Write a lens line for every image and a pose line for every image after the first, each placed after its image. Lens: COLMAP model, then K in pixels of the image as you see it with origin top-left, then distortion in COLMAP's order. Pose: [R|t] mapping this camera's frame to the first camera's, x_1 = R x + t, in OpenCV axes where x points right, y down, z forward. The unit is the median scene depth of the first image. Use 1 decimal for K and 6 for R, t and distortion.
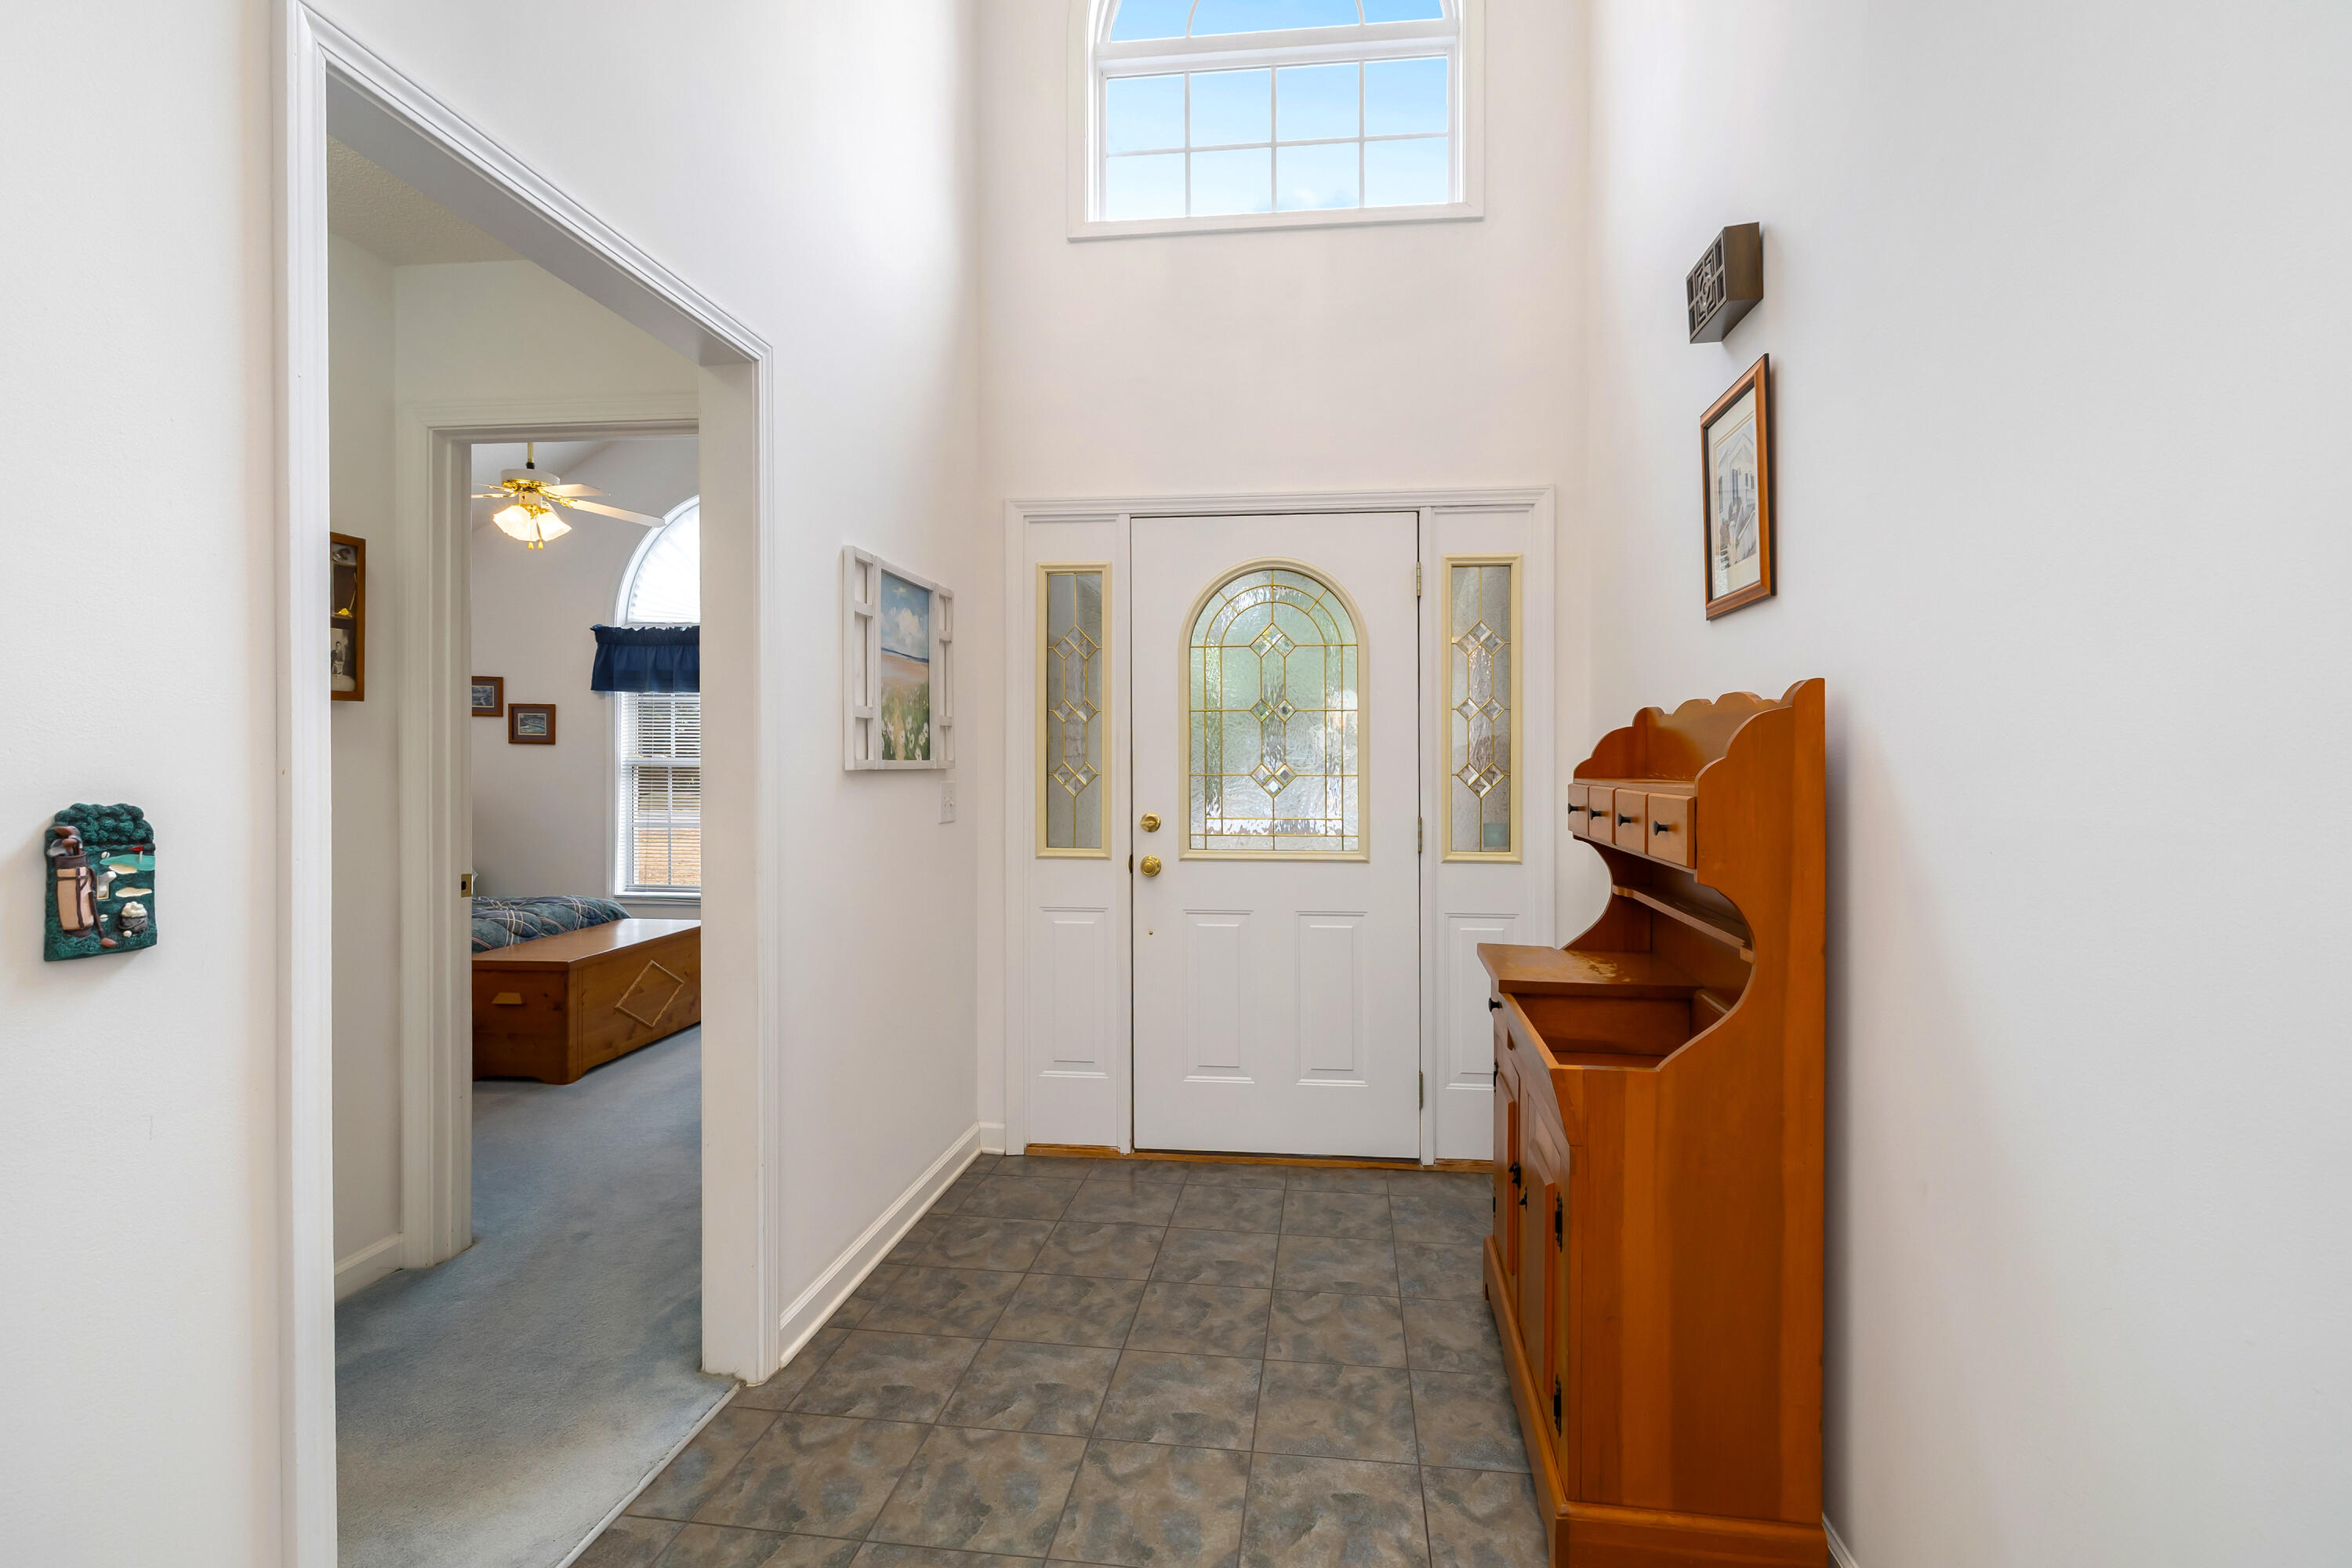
lens RADIAL K [[1053.7, 0, 1221.0], [0, 1053.7, 774.7], [0, 0, 1]] dist [-0.002182, -0.000696]
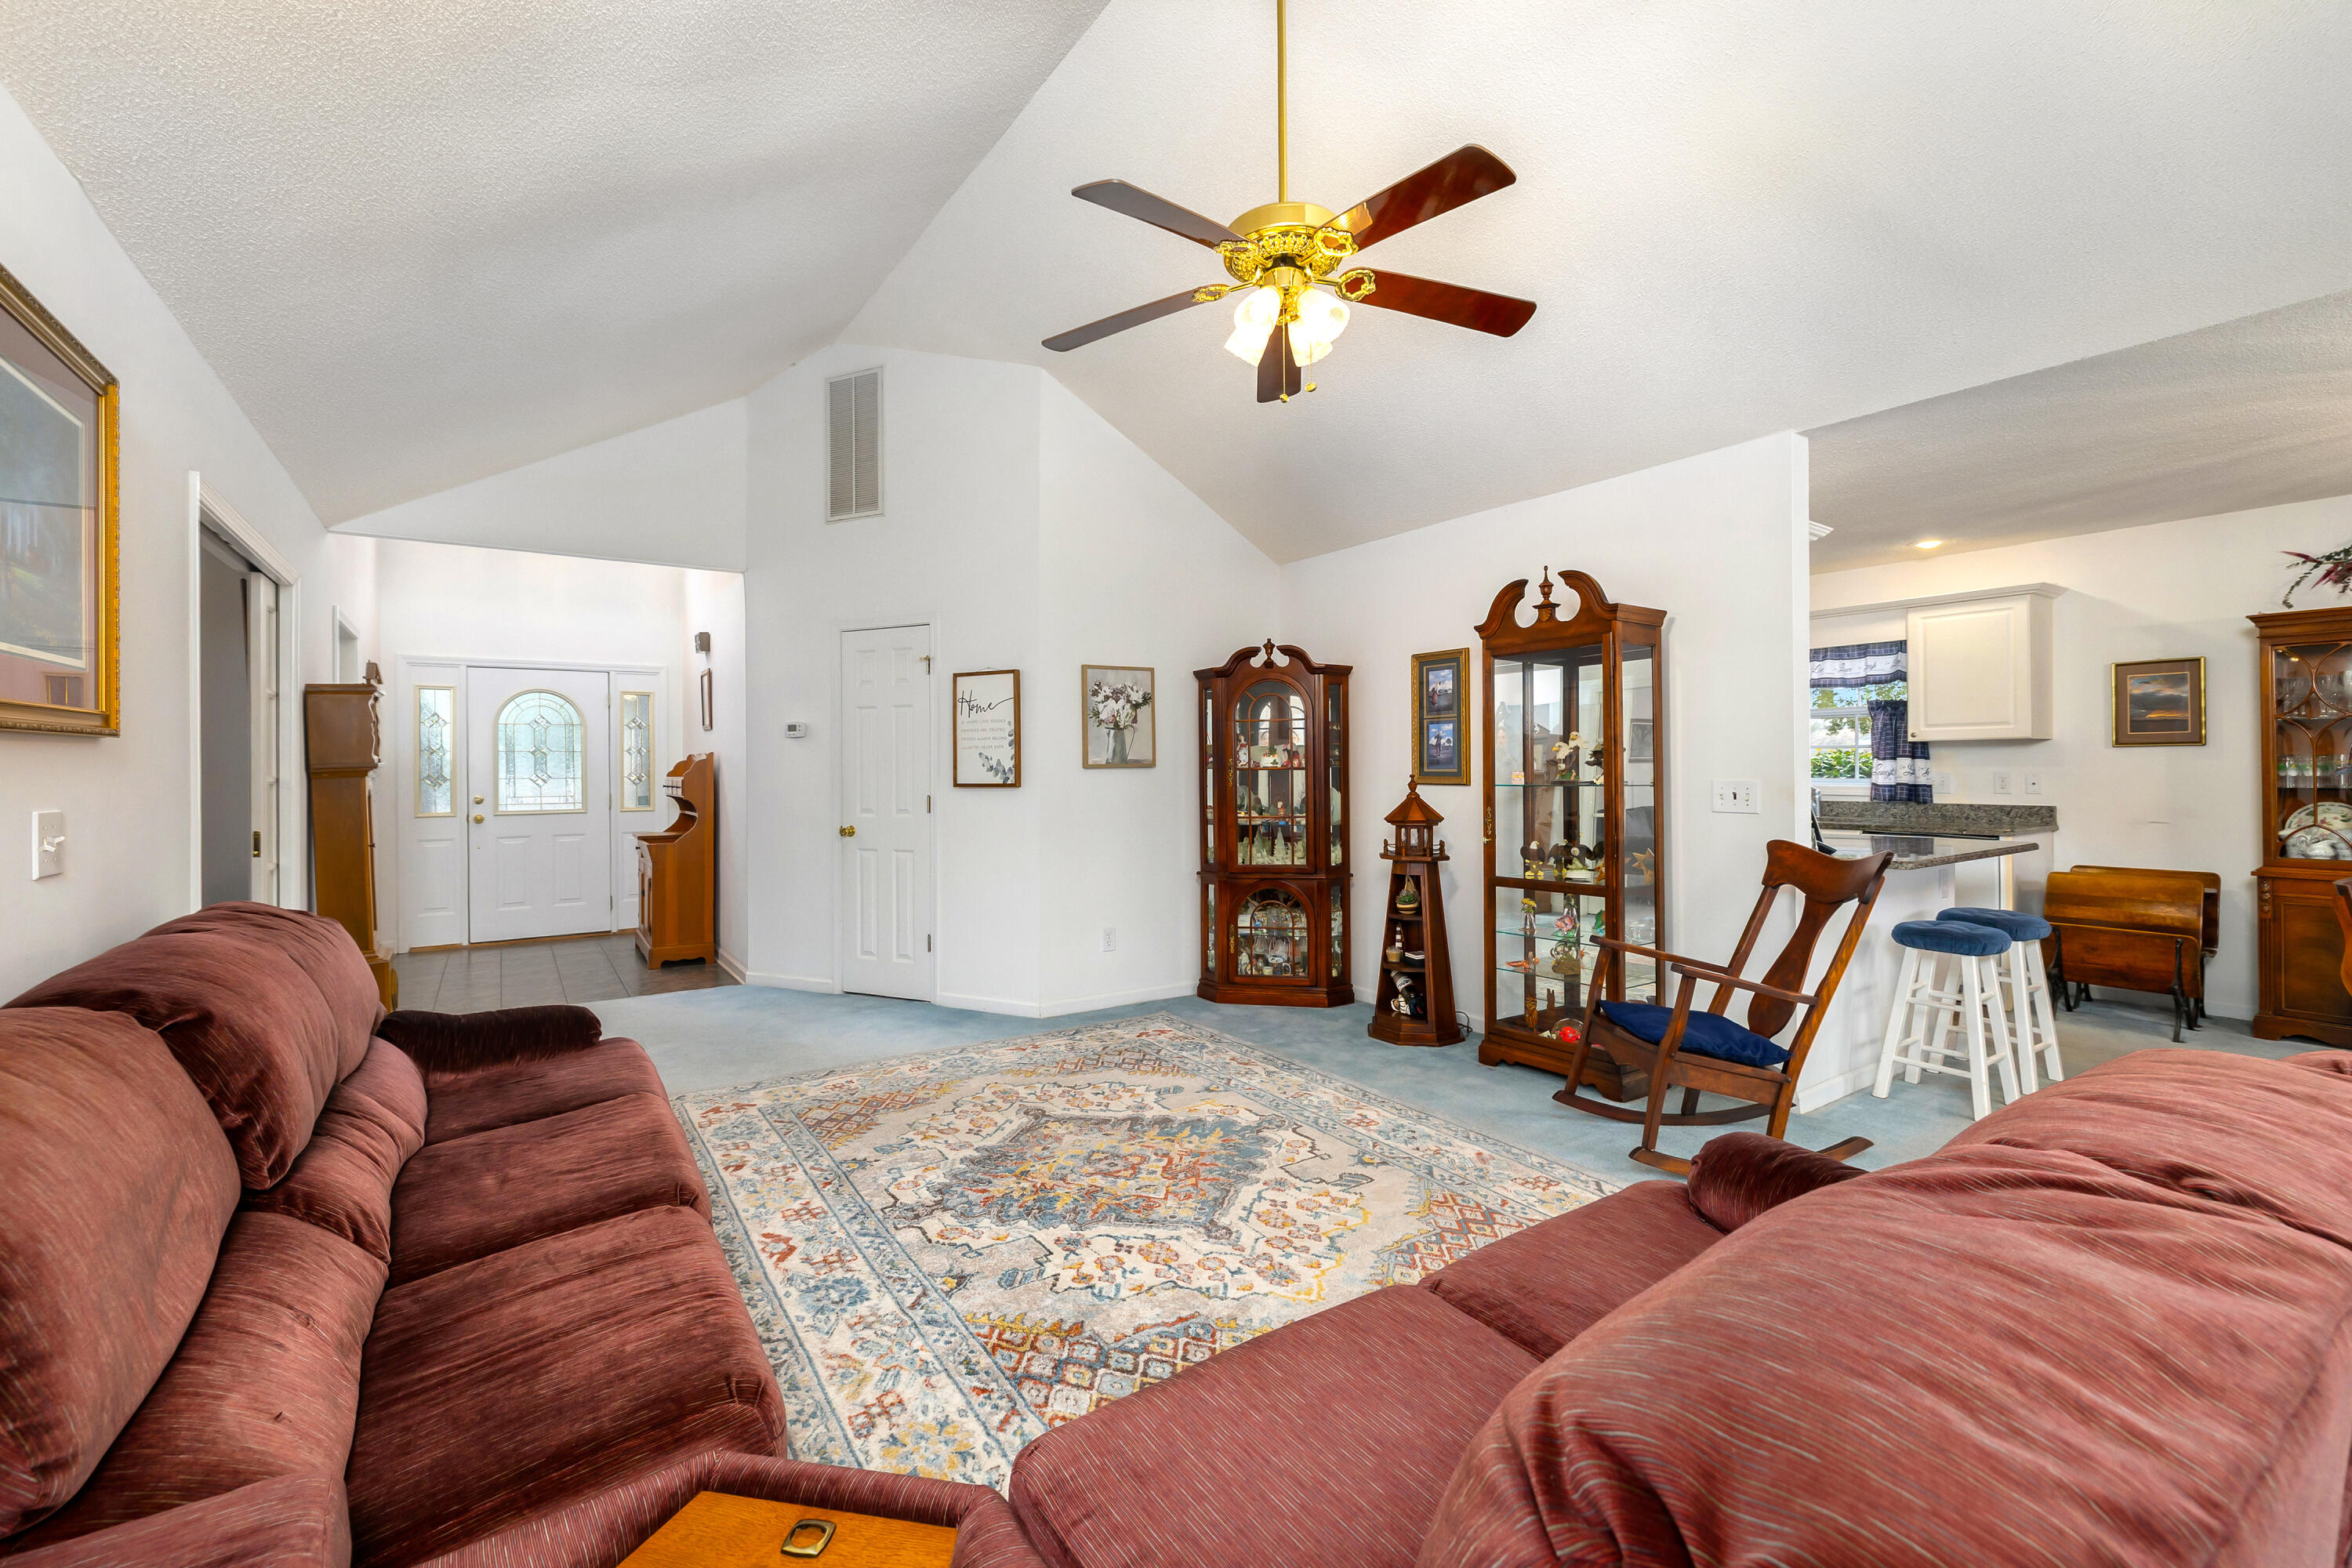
lens RADIAL K [[1000.3, 0, 1168.1], [0, 1000.3, 761.0], [0, 0, 1]] dist [0.000051, 0.000391]
pose [[0.764778, -0.007040, 0.644256, -0.330541], [0.018078, 0.999781, -0.010535, 0.011369], [-0.644041, 0.019704, 0.764737, -1.681535]]
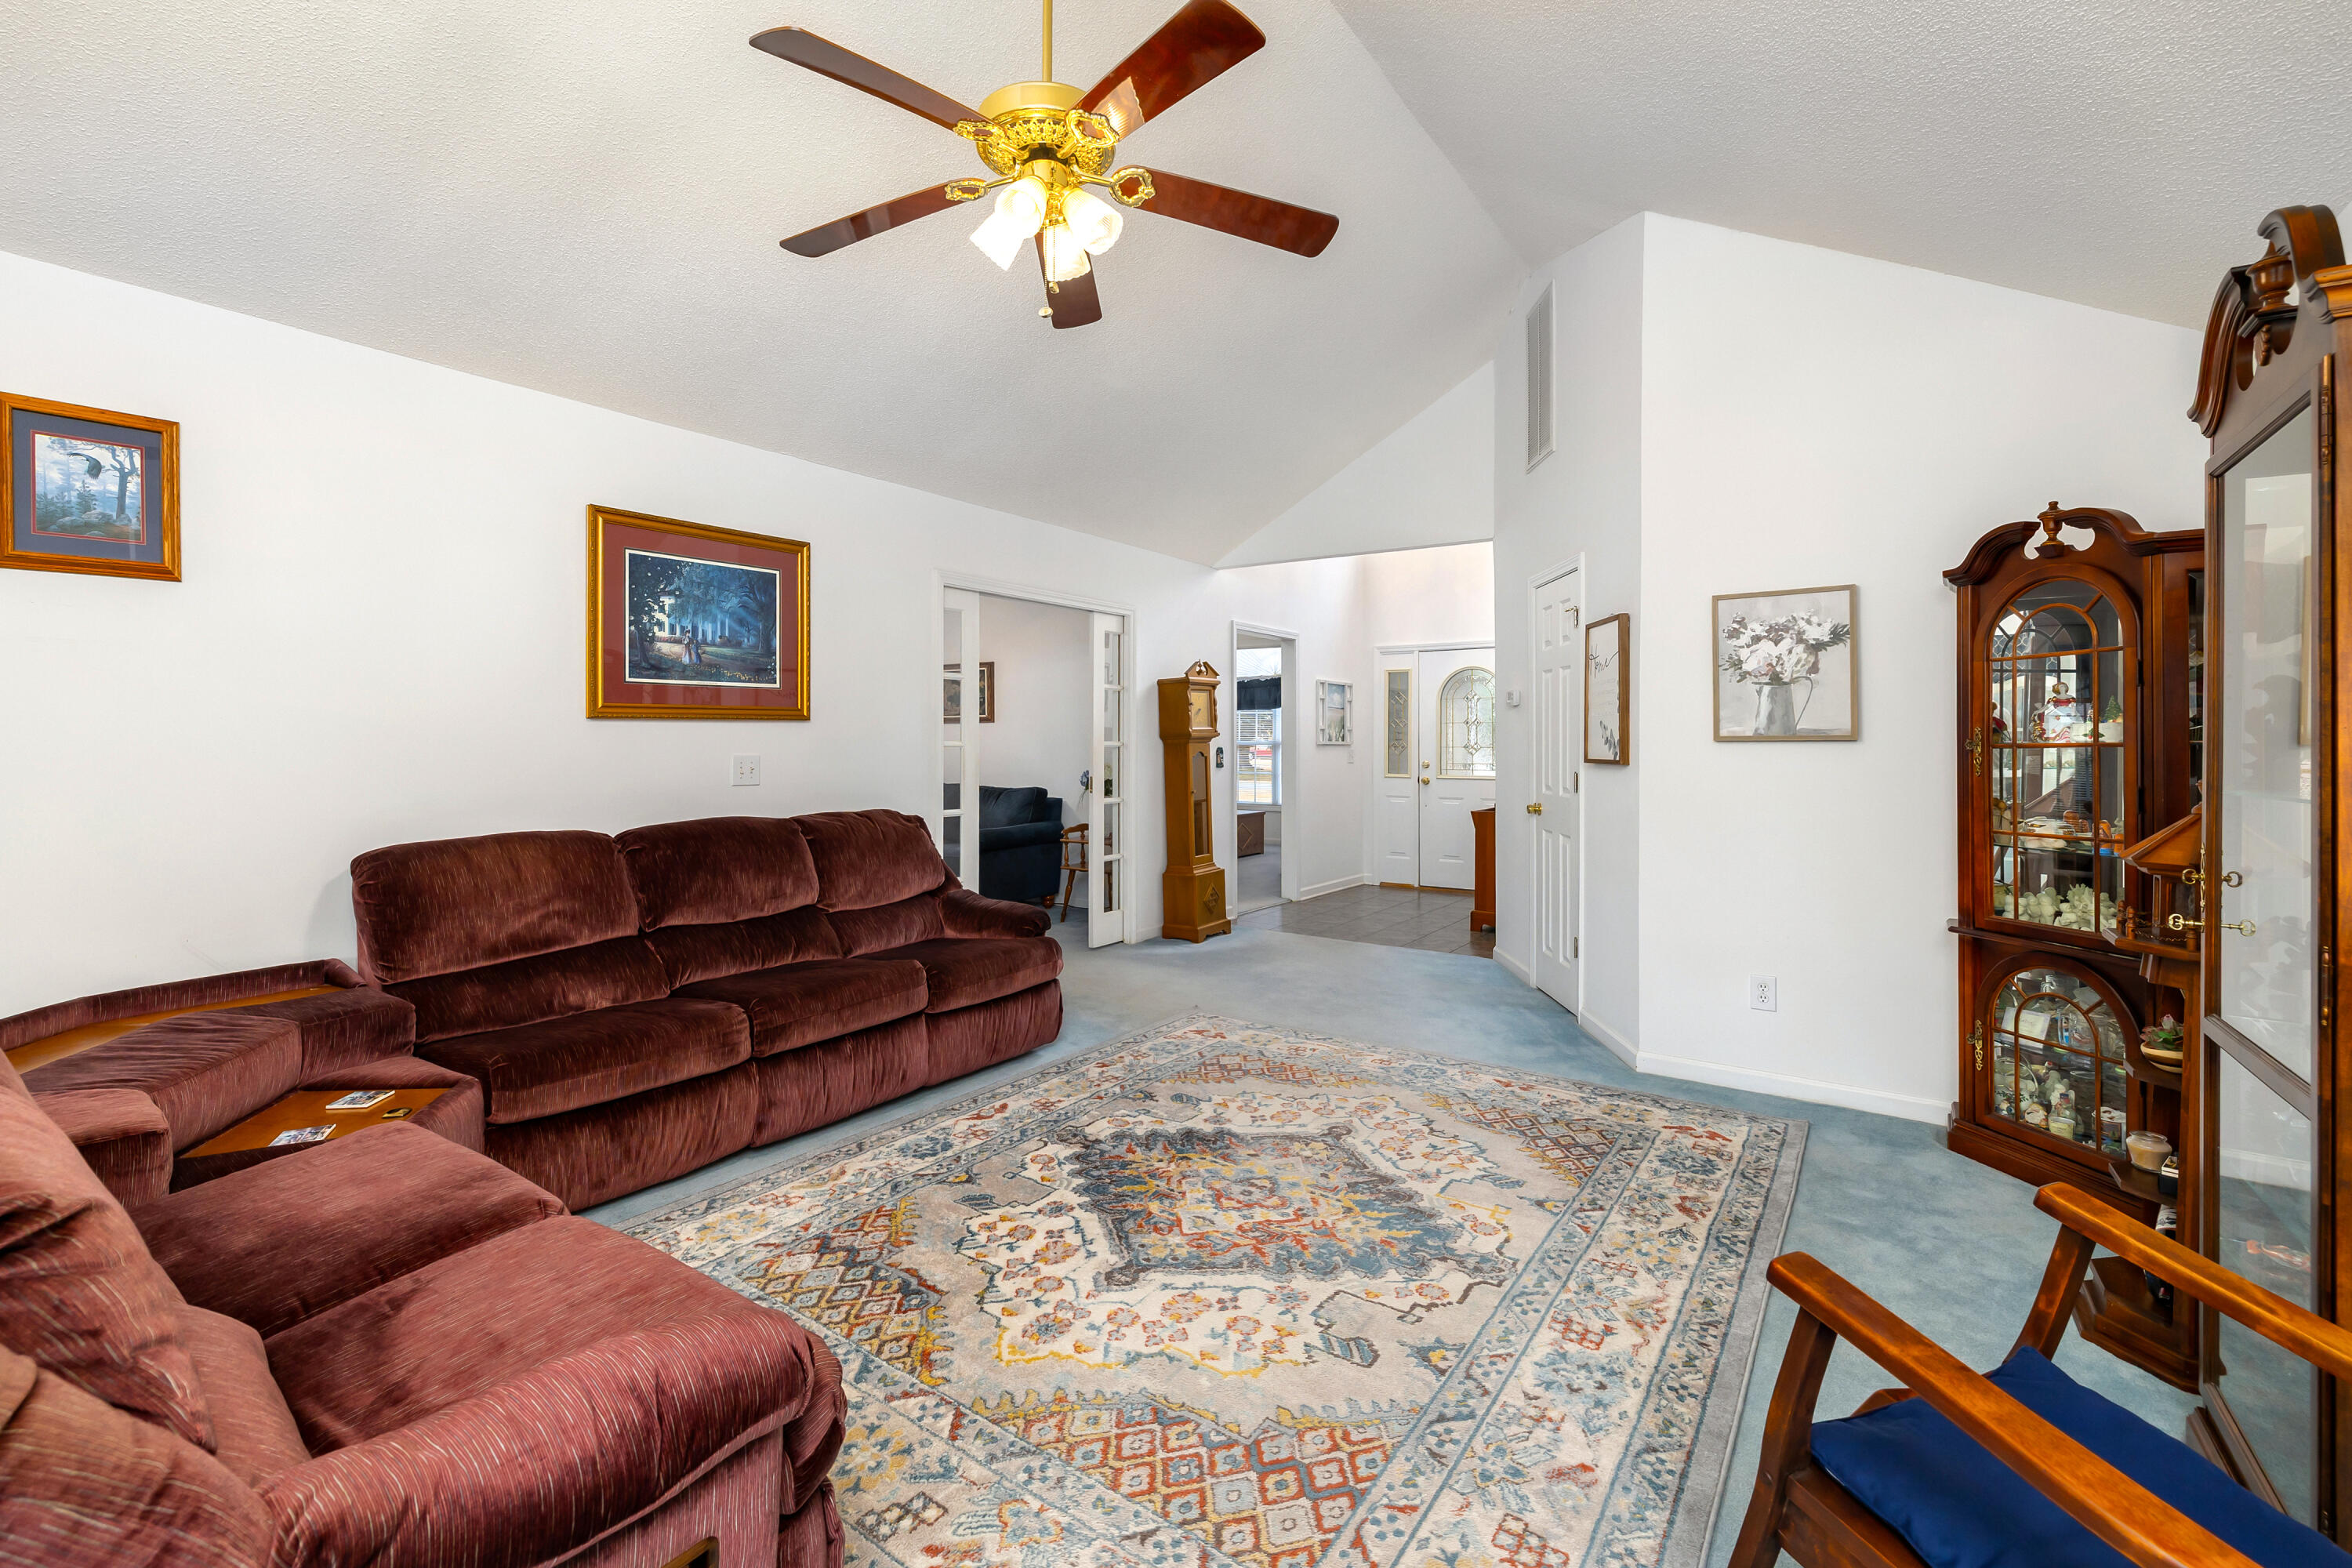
lens RADIAL K [[1038.7, 0, 1145.9], [0, 1038.7, 749.5], [0, 0, 1]] dist [0.000839, 0.000500]
pose [[0.871984, 0.000990, -0.489534, 0.625836], [-0.002894, 0.999991, -0.003133, 0.017770], [0.489526, 0.004148, 0.871979, -1.710899]]
